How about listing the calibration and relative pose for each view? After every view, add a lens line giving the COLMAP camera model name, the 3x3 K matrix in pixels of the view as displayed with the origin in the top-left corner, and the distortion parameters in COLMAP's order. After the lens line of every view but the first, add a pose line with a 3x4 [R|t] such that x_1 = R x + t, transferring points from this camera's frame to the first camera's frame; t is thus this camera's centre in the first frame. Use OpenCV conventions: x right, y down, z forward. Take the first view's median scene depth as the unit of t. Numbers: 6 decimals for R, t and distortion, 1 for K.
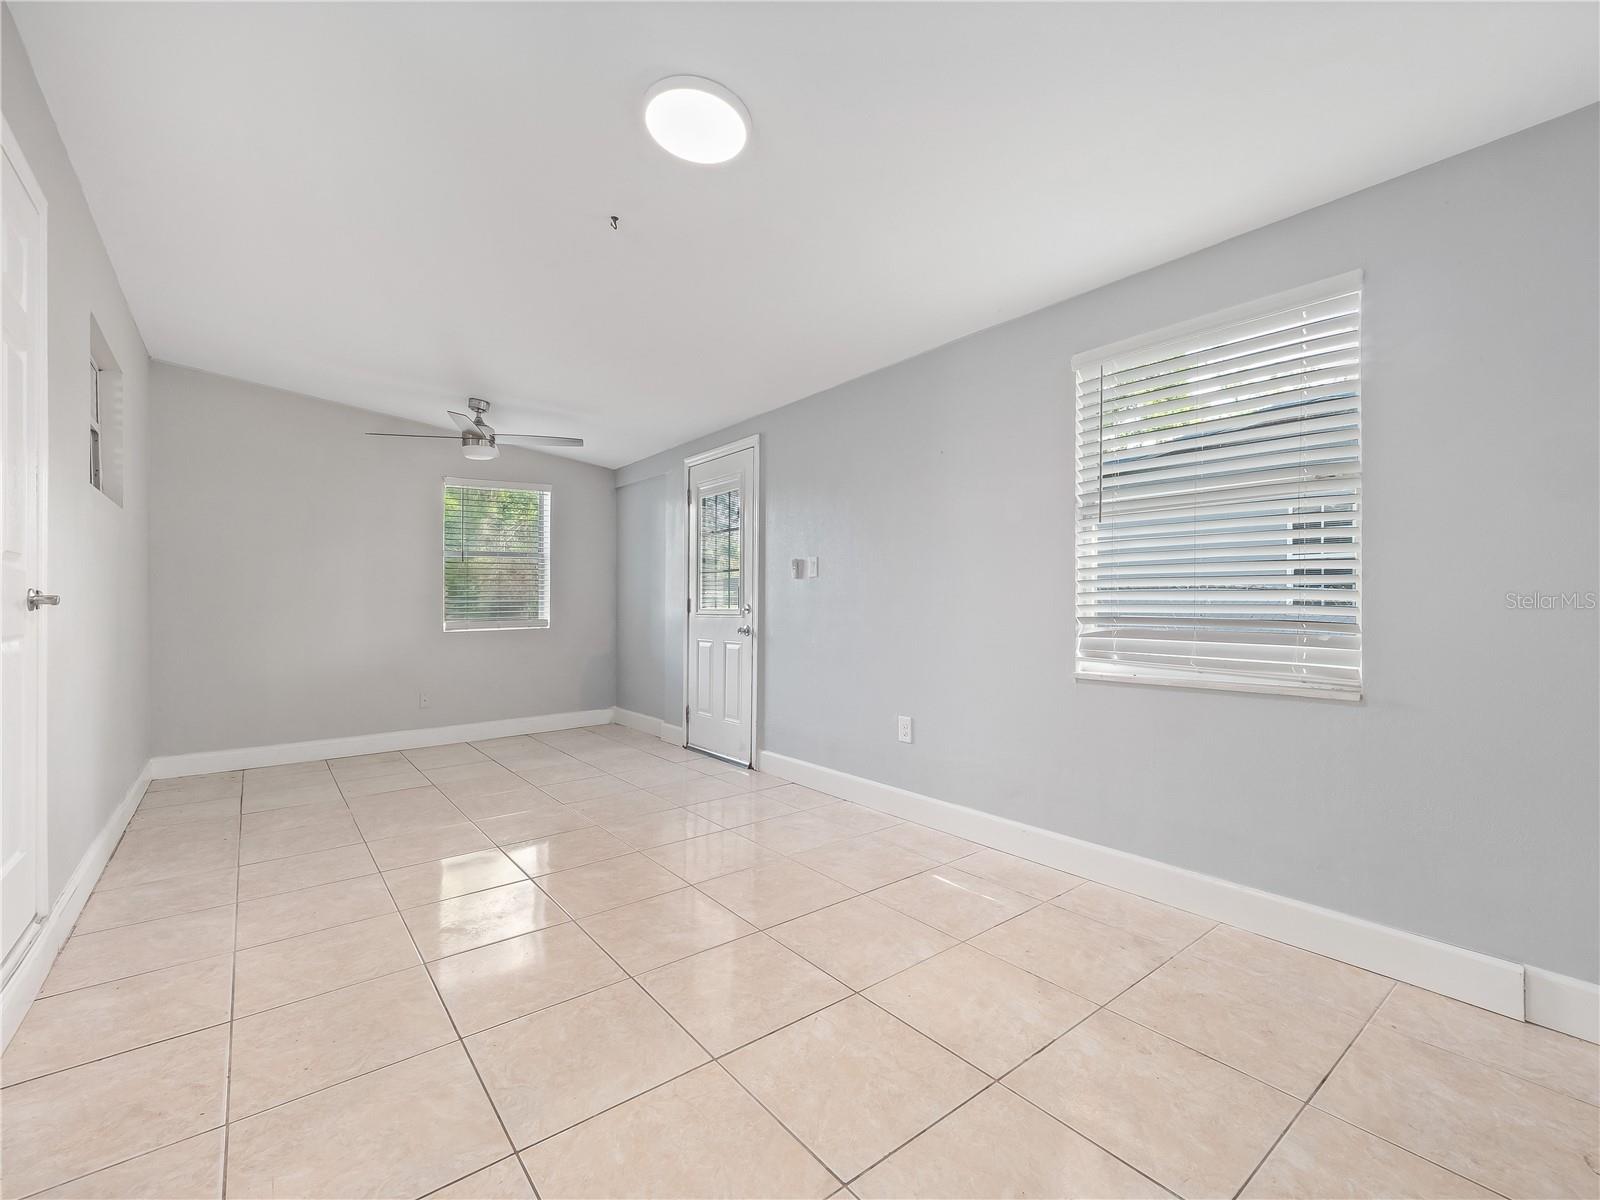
lens RADIAL K [[715.2, 0, 799.4], [0, 715.2, 599.3], [0, 0, 1]] dist [0.001515, -0.004492]
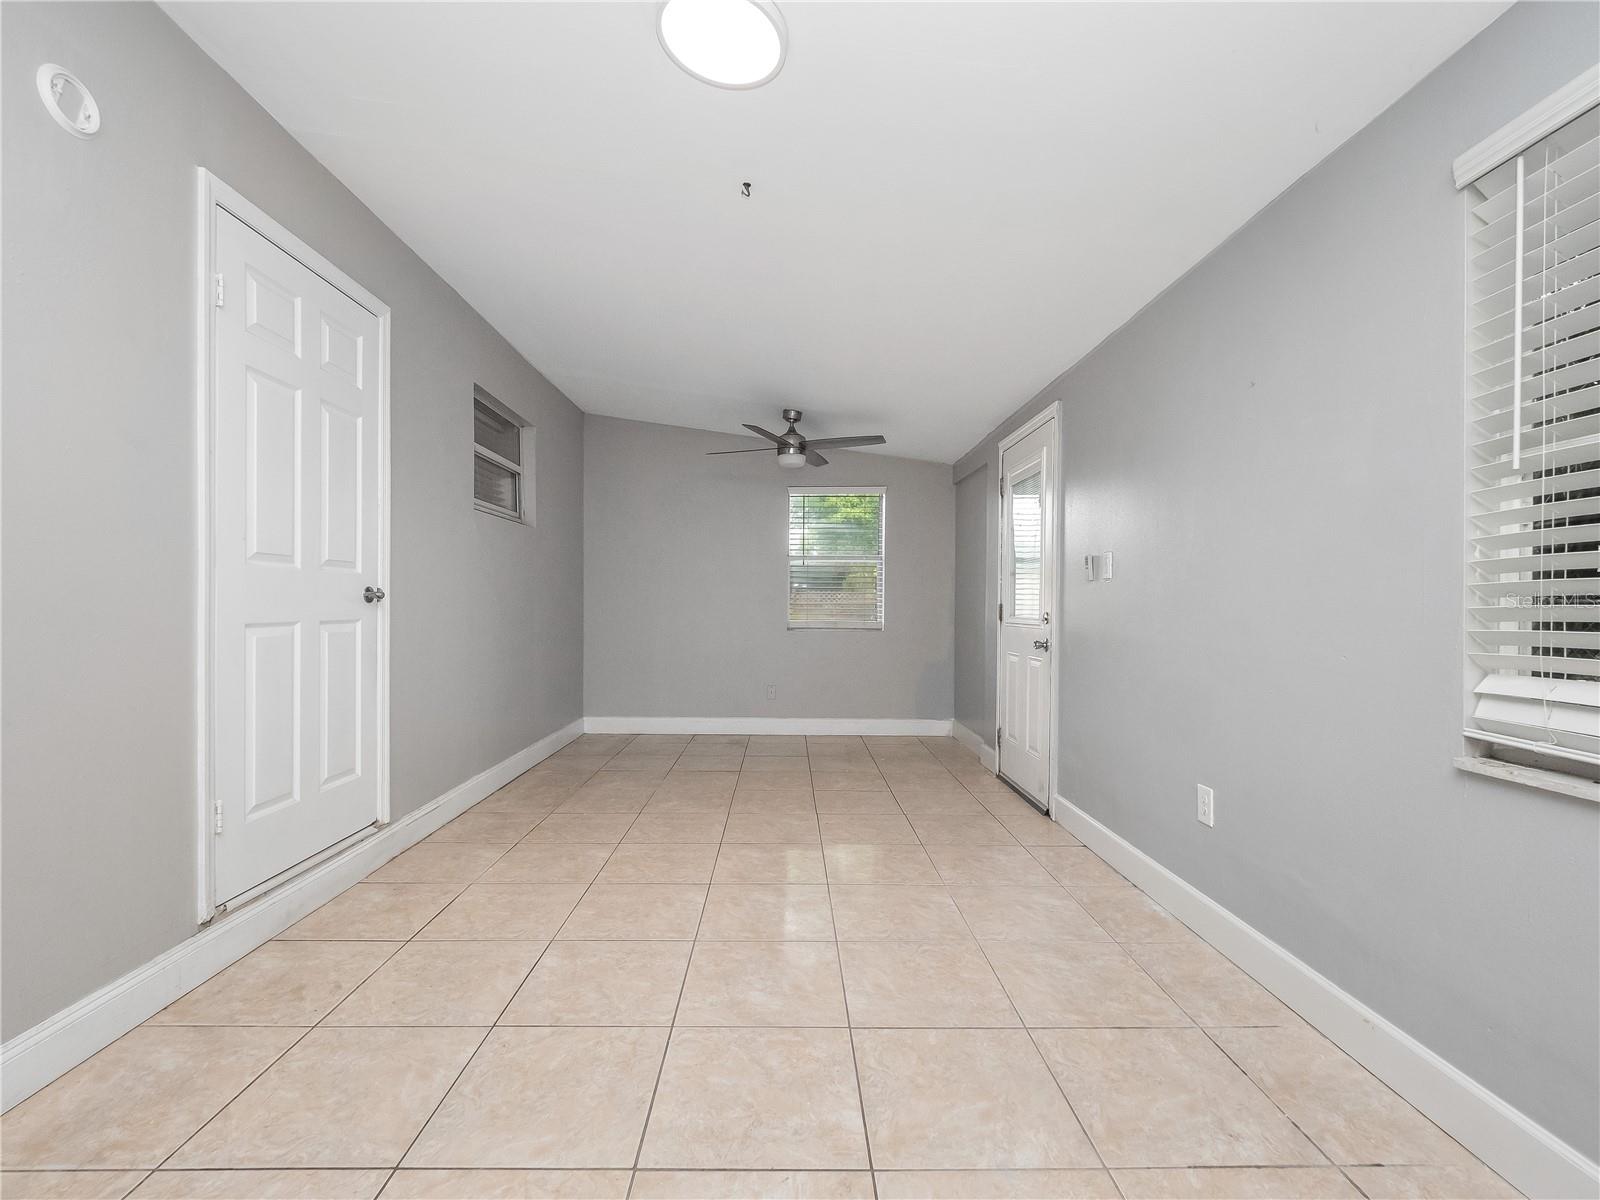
lens RADIAL K [[715.2, 0, 797.7], [0, 715.2, 613.8], [0, 0, 1]] dist [0.001515, -0.004492]
pose [[0.792732, 0.032171, -0.608721, 0.319509], [-0.019925, 0.999440, 0.026873, -0.016896], [0.609245, -0.009174, 0.792929, 0.286241]]
